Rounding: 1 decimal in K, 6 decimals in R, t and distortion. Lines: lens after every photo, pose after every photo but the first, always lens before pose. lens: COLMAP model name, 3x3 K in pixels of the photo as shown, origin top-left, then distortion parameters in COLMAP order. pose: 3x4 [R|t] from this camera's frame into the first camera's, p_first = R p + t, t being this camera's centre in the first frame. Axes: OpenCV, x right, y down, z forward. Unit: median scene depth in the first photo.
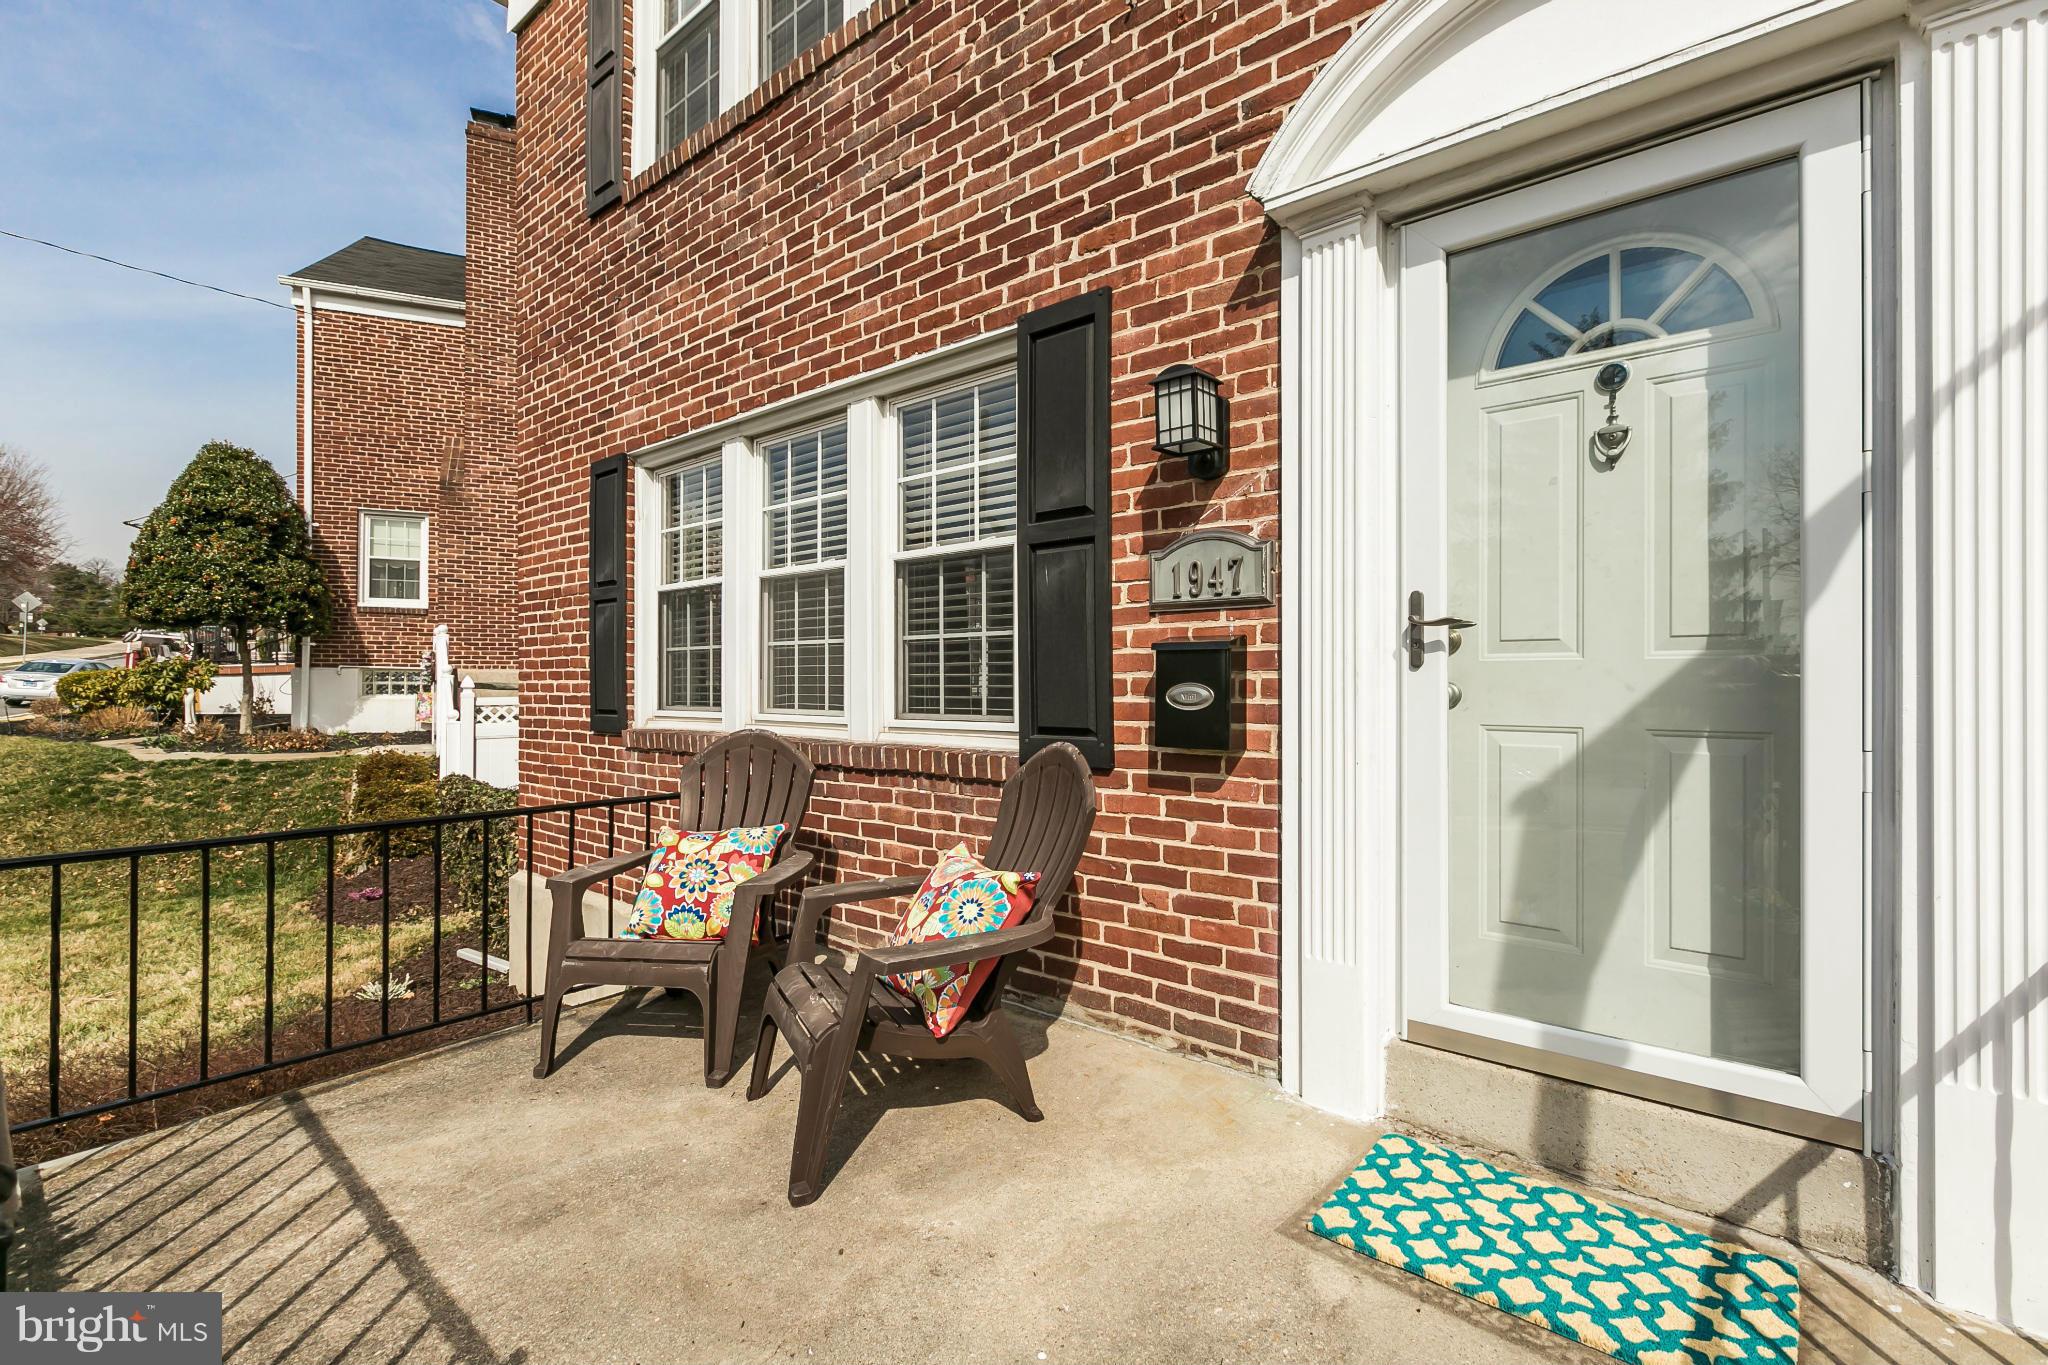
lens RADIAL K [[926.8, 0, 1017.0], [0, 926.8, 685.6], [0, 0, 1]] dist [0.000008, 0.000037]
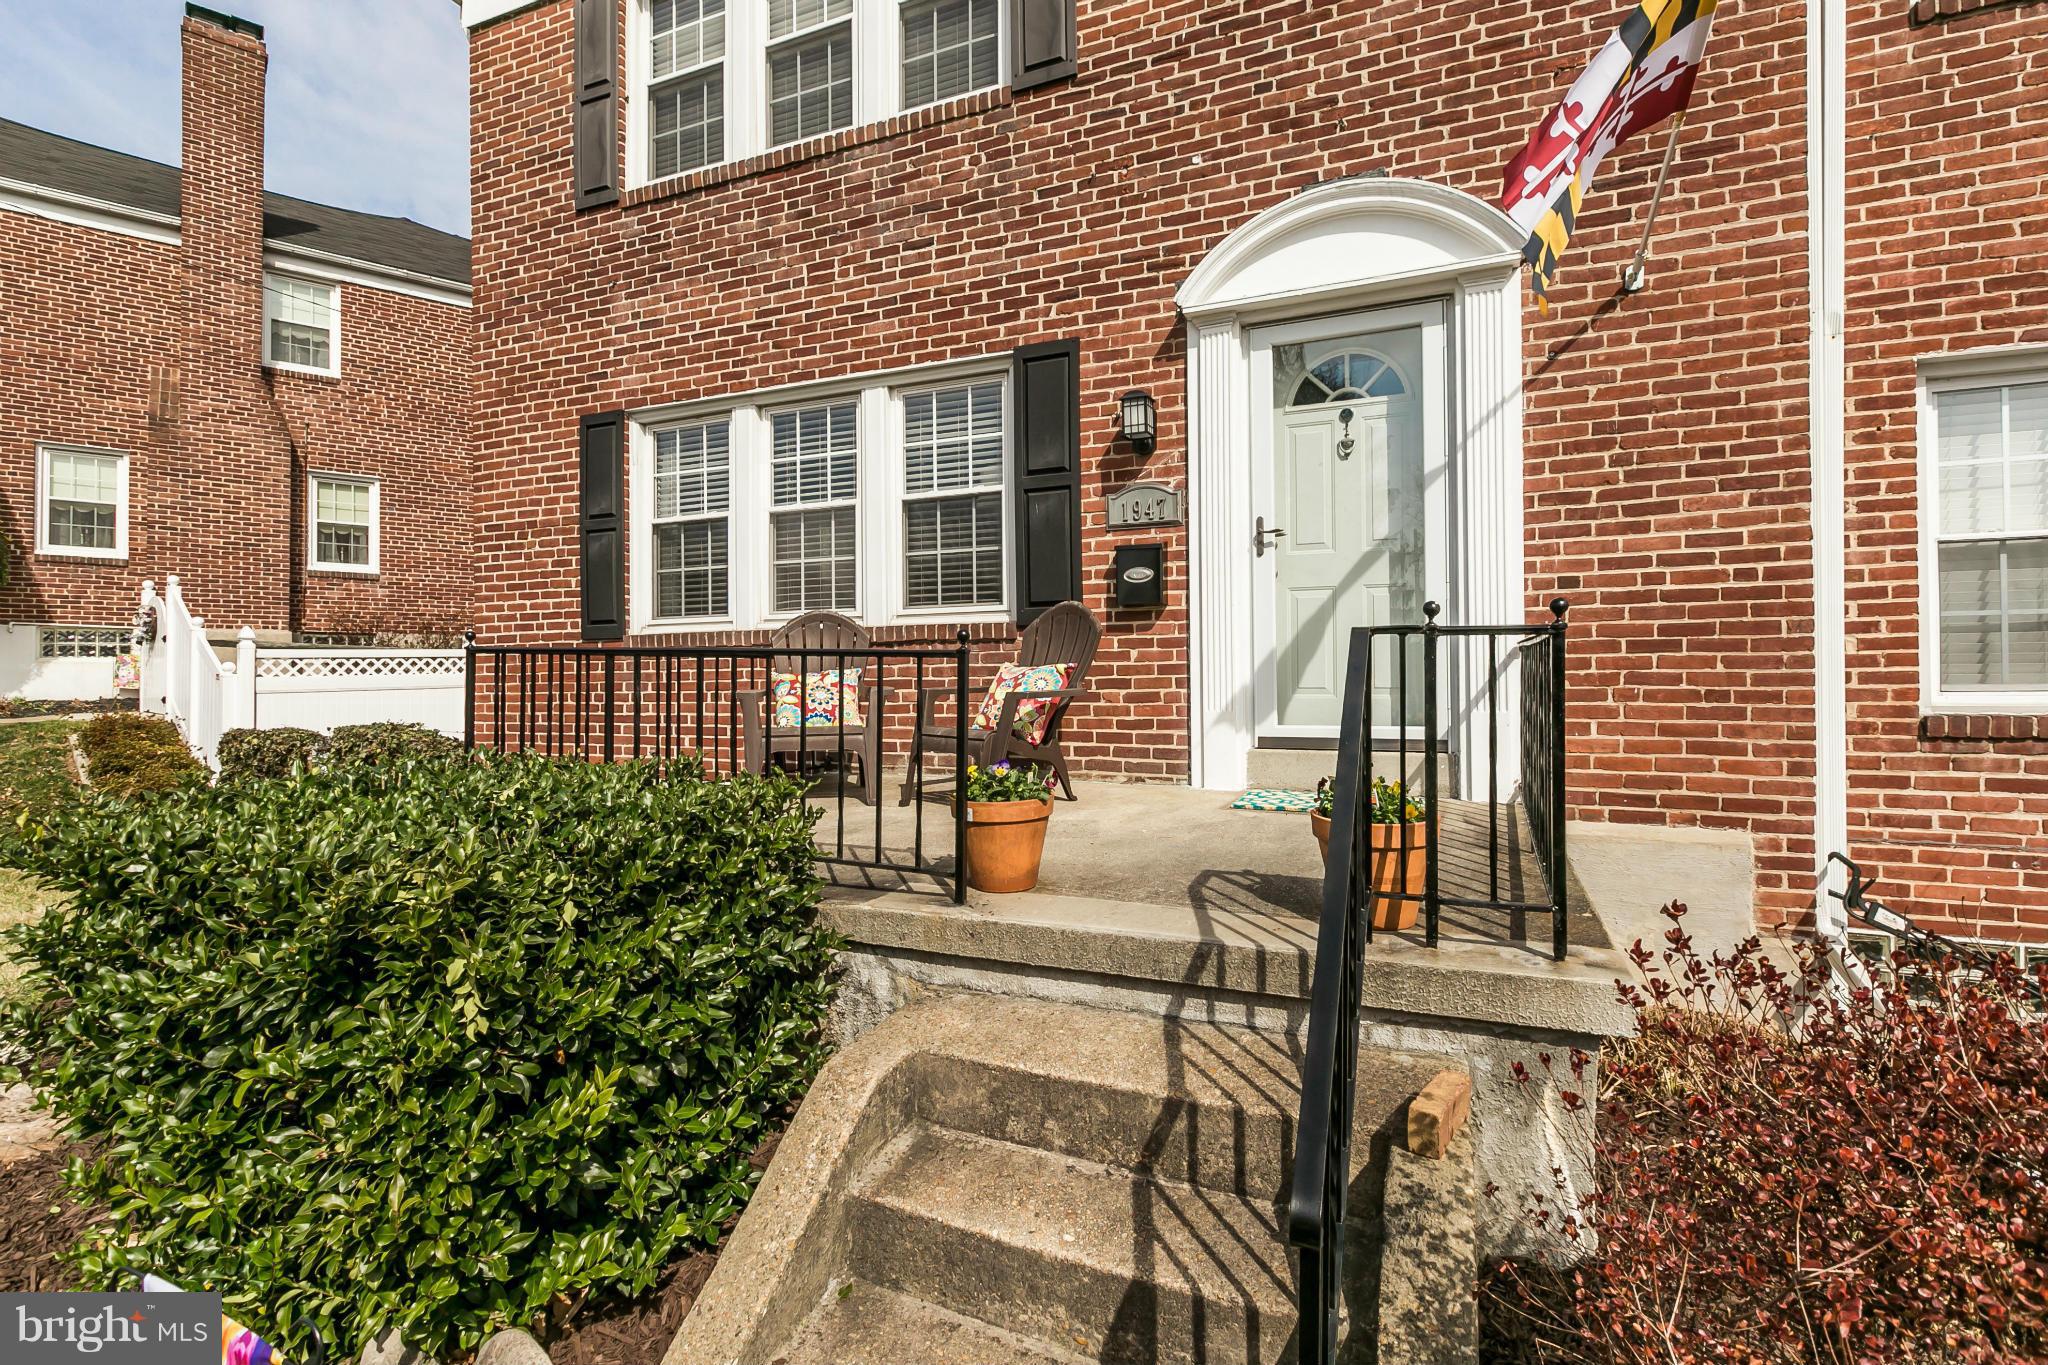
lens RADIAL K [[1001.6, 0, 990.1], [0, 1001.6, 671.0], [0, 0, 1]] dist [0.001950, 0.000884]
pose [[0.961284, -0.005359, 0.275506, -0.545440], [0.008139, 0.999927, -0.008946, 0.185628], [-0.275438, 0.010842, 0.961258, -0.679360]]
